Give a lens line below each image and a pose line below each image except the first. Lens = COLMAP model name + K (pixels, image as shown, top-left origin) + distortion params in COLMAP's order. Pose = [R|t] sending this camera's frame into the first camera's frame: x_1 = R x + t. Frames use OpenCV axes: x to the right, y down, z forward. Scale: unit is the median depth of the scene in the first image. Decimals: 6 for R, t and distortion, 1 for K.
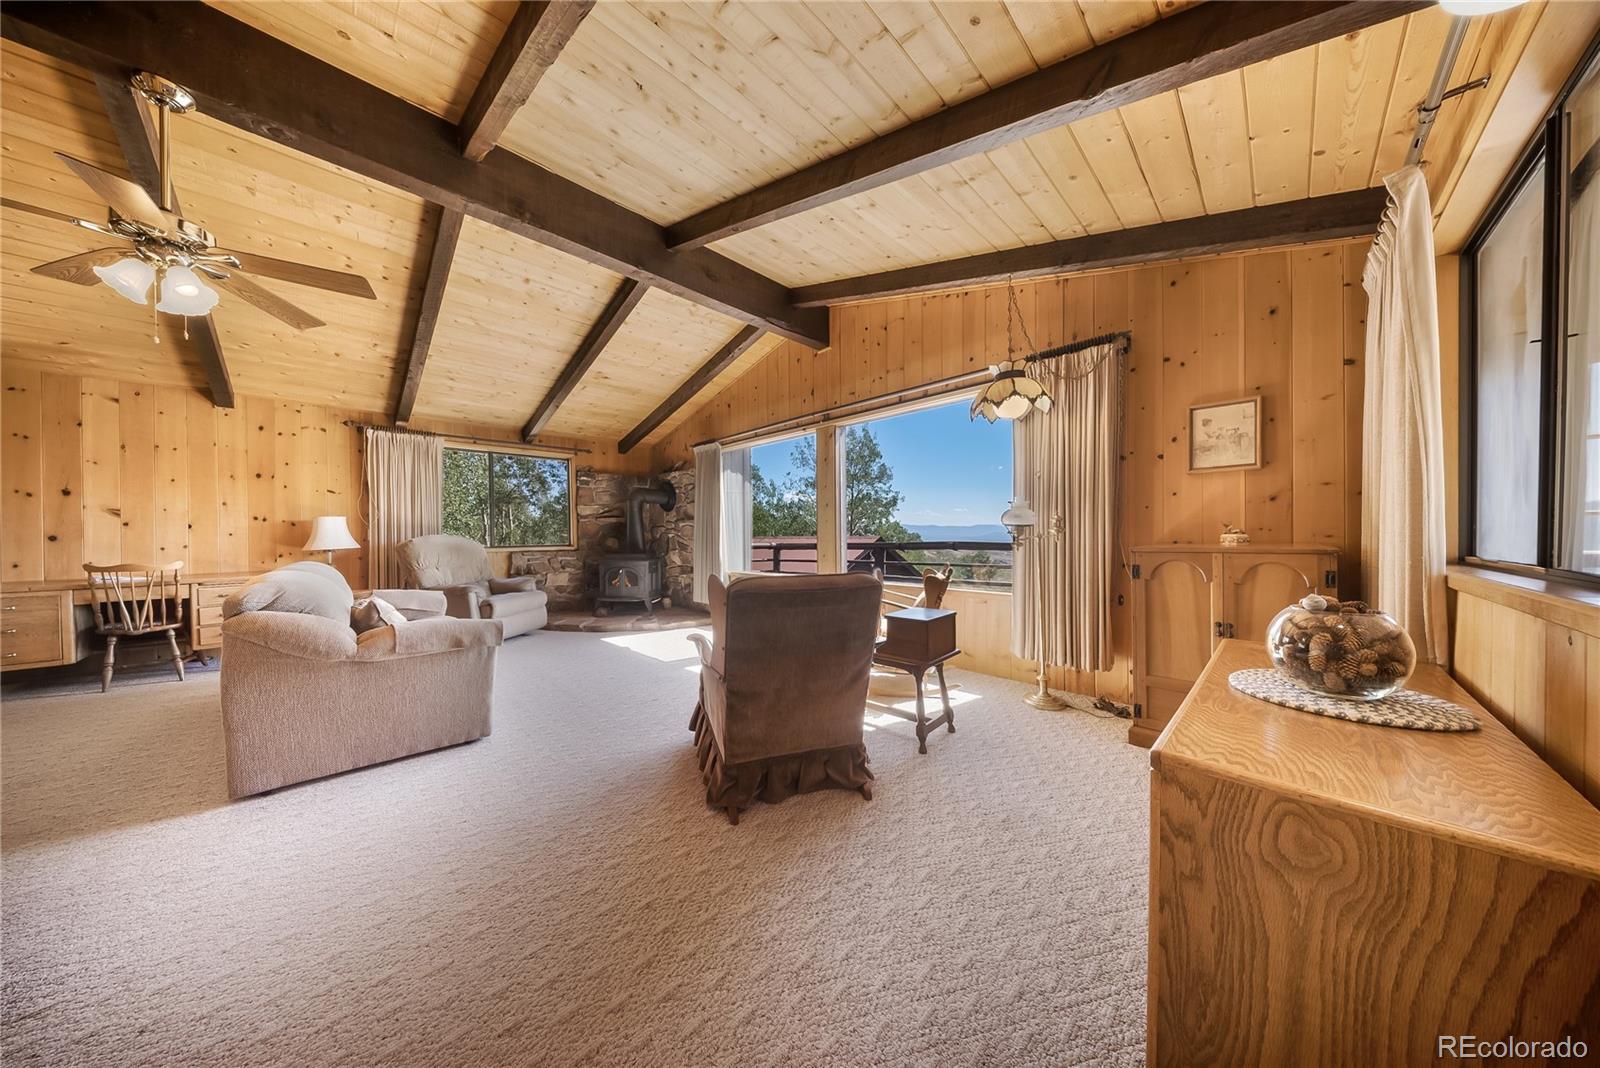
lens RADIAL K [[481.0, 0, 805.2], [0, 481.0, 535.6], [0, 0, 1]] dist [-0.005674, -0.000697]
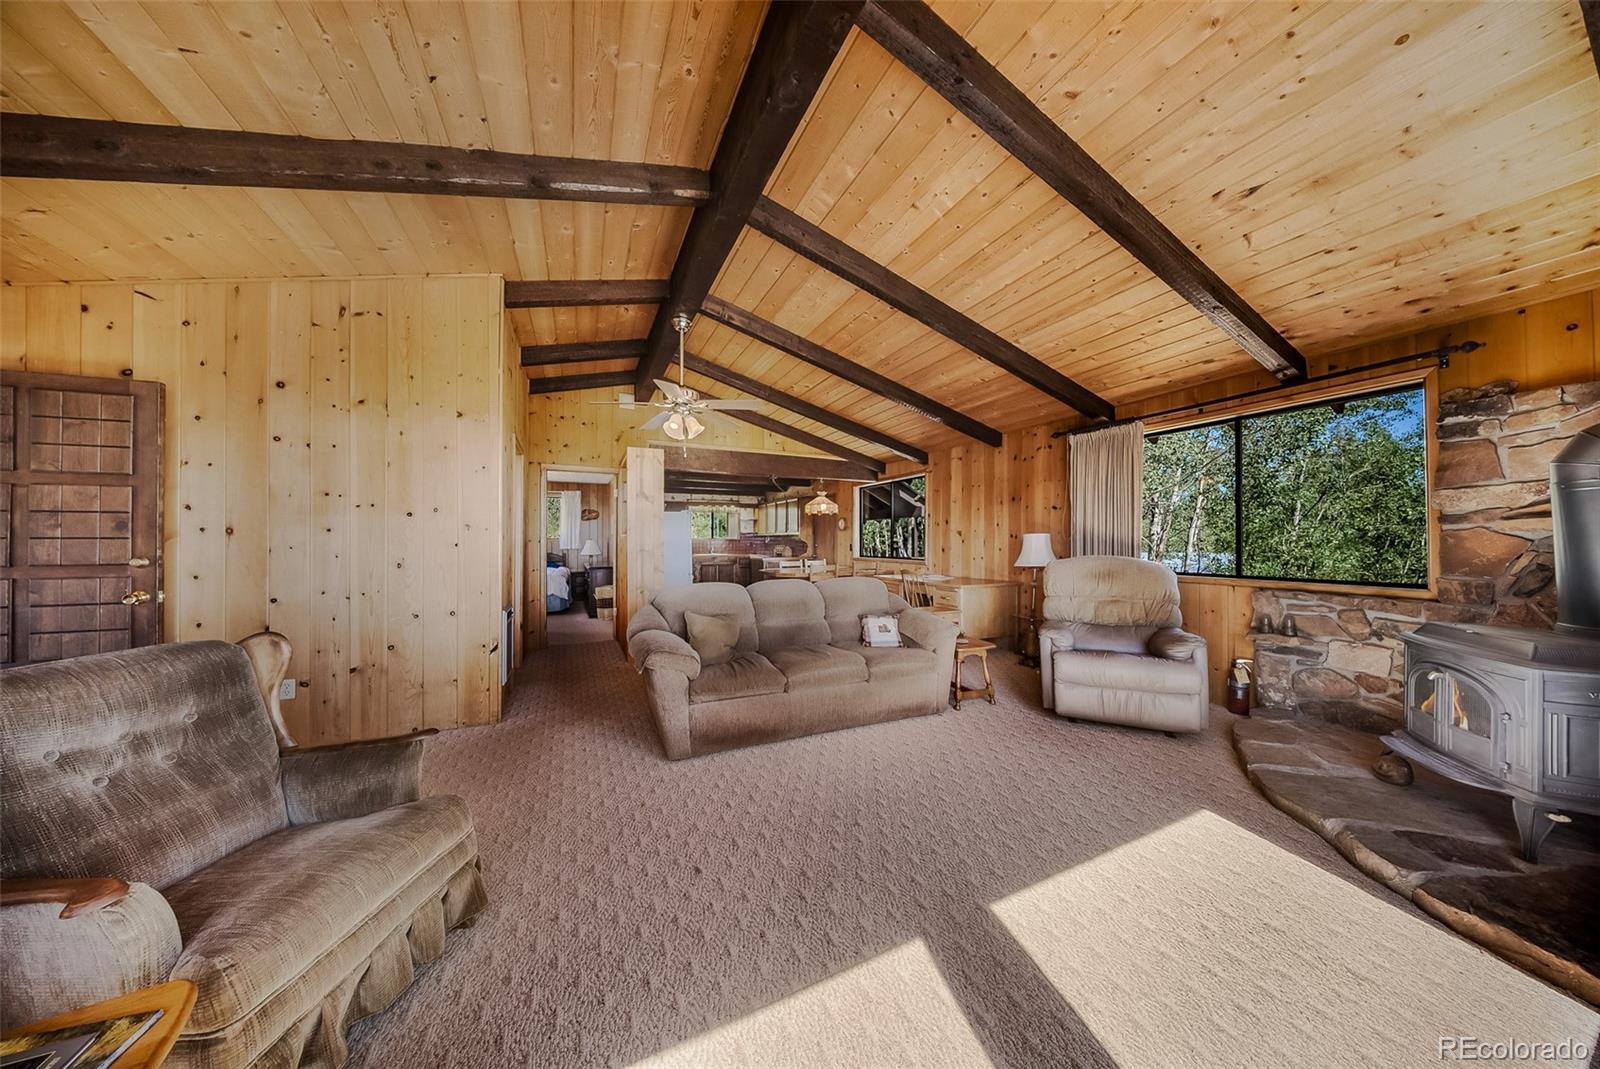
lens RADIAL K [[481.0, 0, 802.2], [0, 481.0, 538.6], [0, 0, 1]] dist [-0.005674, -0.000697]
pose [[-0.321957, 0.002810, -0.946750, 0.090926], [-0.000160, 0.999995, 0.003022, -0.026734], [0.946754, 0.001124, -0.321955, 0.713093]]
